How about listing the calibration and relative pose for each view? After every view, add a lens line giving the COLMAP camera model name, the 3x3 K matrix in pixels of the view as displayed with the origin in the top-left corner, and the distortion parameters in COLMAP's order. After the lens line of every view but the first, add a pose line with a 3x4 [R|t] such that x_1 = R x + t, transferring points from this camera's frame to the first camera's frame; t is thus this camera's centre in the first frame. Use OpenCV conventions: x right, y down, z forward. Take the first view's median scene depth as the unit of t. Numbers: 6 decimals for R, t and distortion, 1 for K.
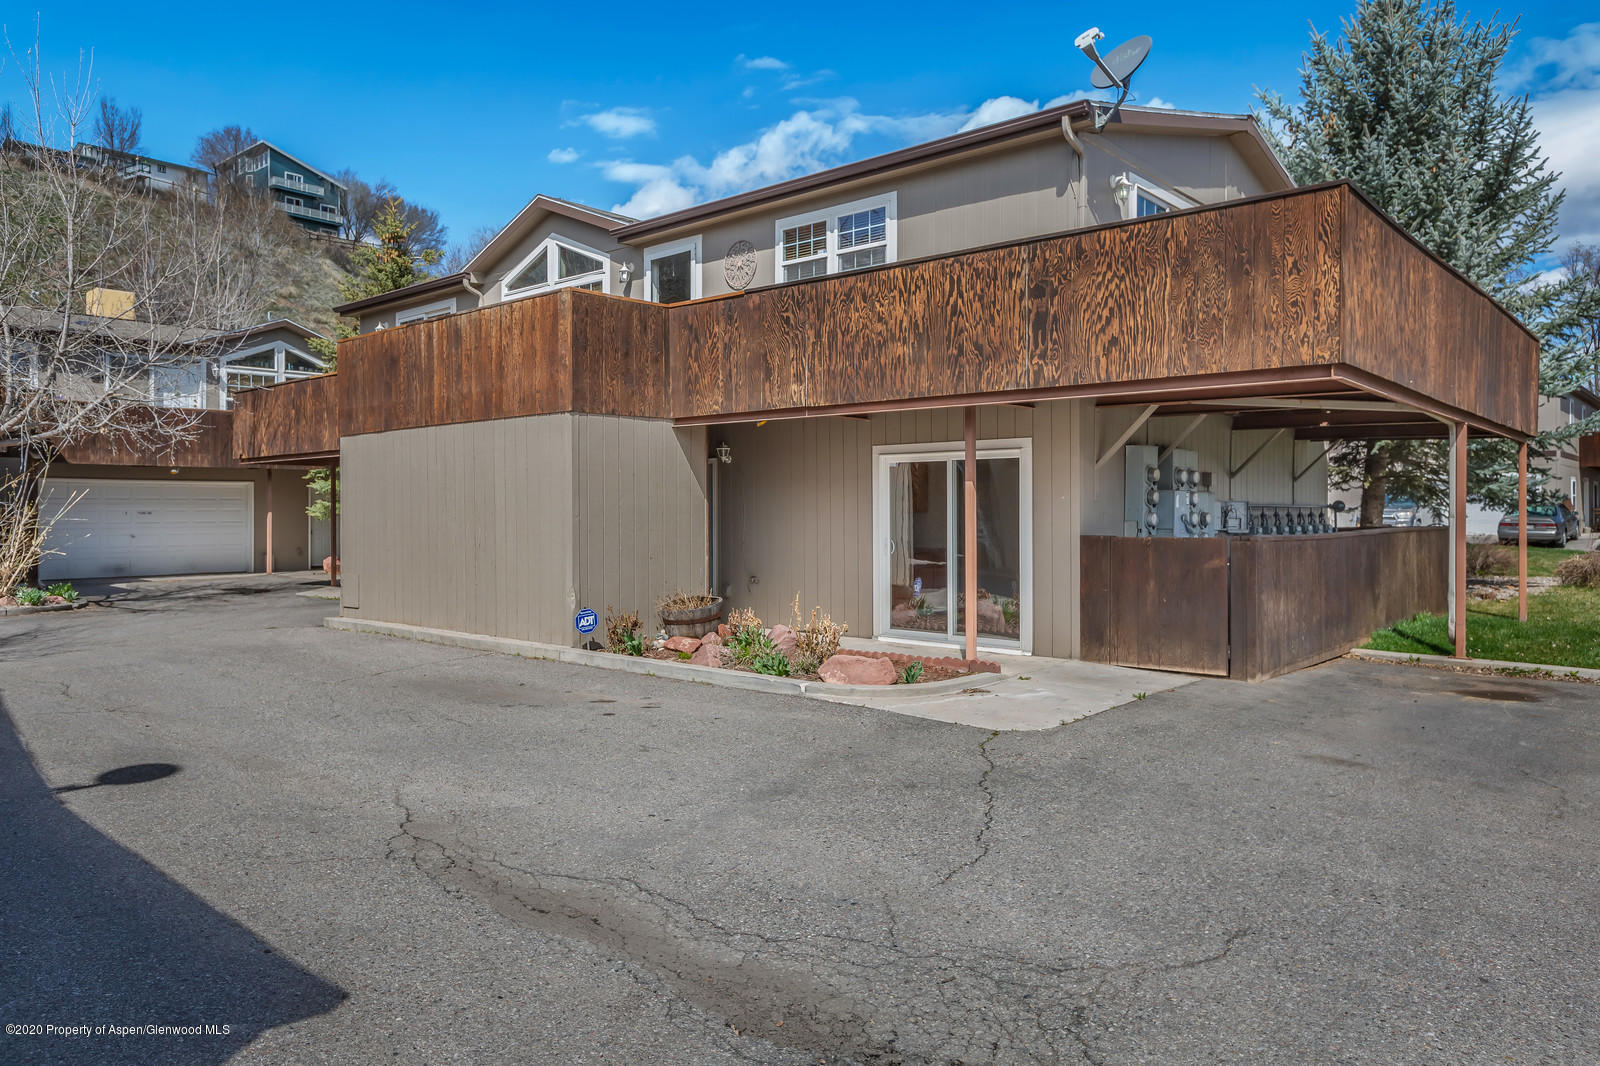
lens RADIAL K [[1073.6, 0, 800.0], [0, 1073.6, 533.0], [0, 0, 1]] dist [-0.001917, -0.000196]
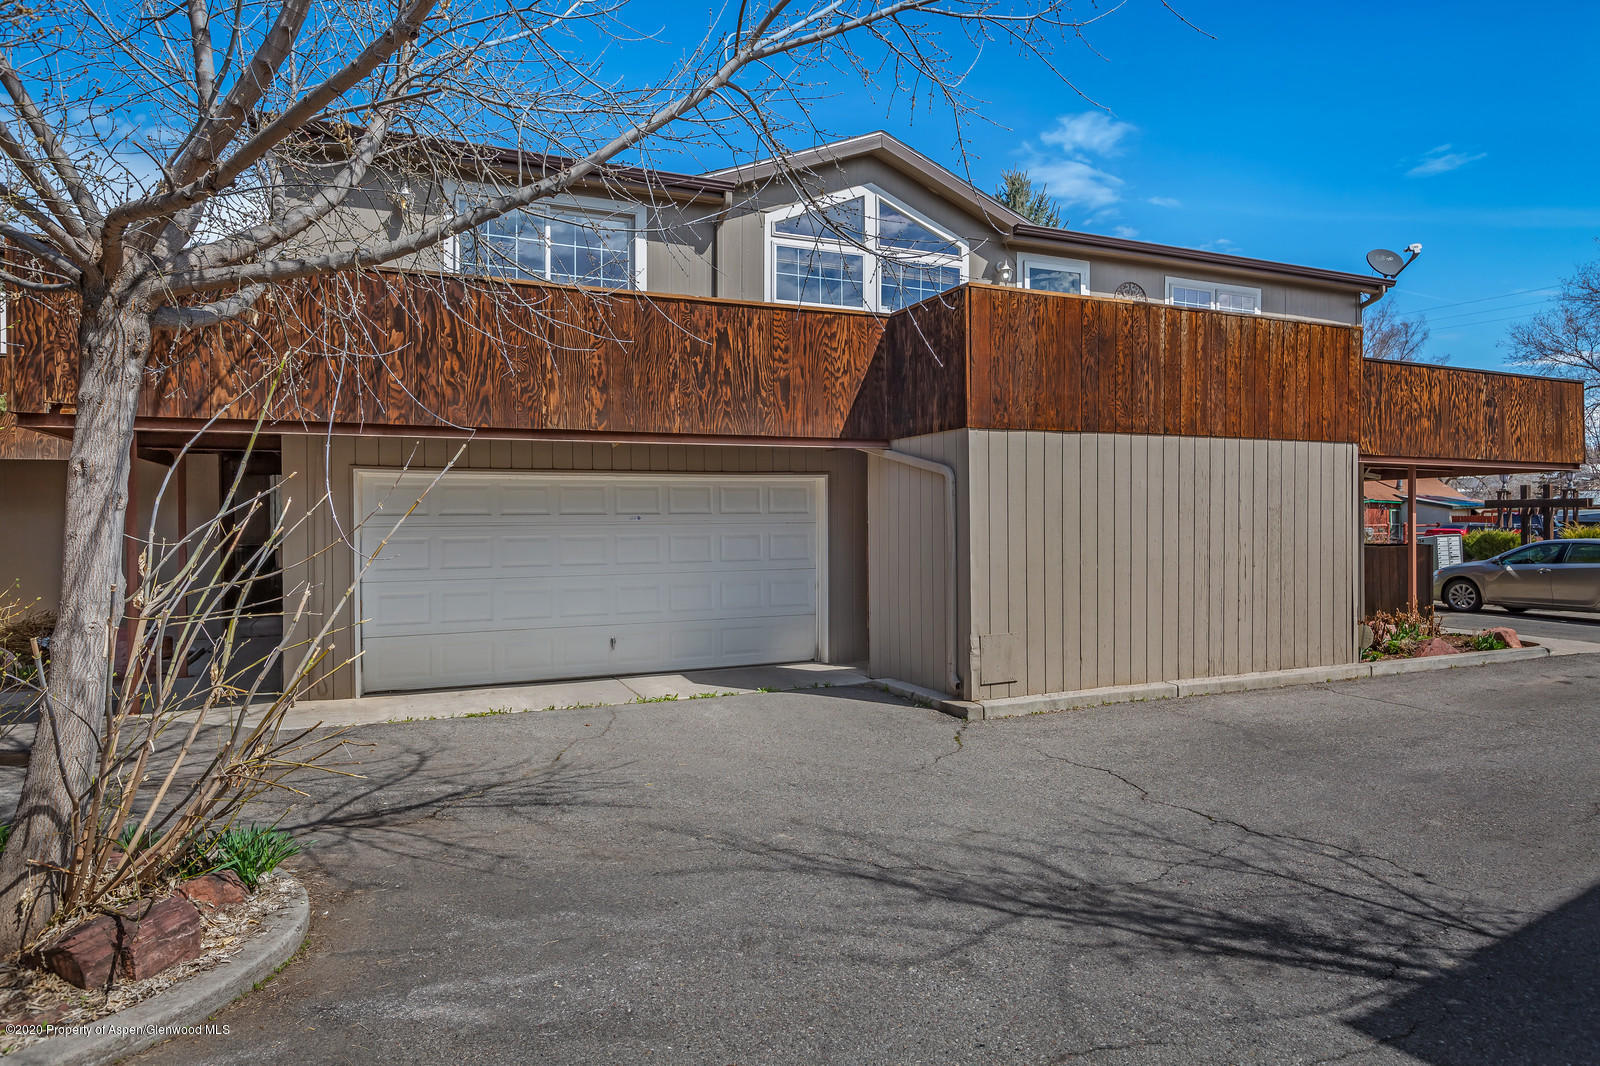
lens RADIAL K [[986.6, 0, 800.0], [0, 986.6, 533.0], [0, 0, 1]] dist [-0.000504, -0.000237]
pose [[0.414422, -0.009015, 0.910040, -2.326200], [0.018159, 0.999834, 0.001635, -0.059849], [-0.909904, 0.015848, 0.414516, 1.901894]]
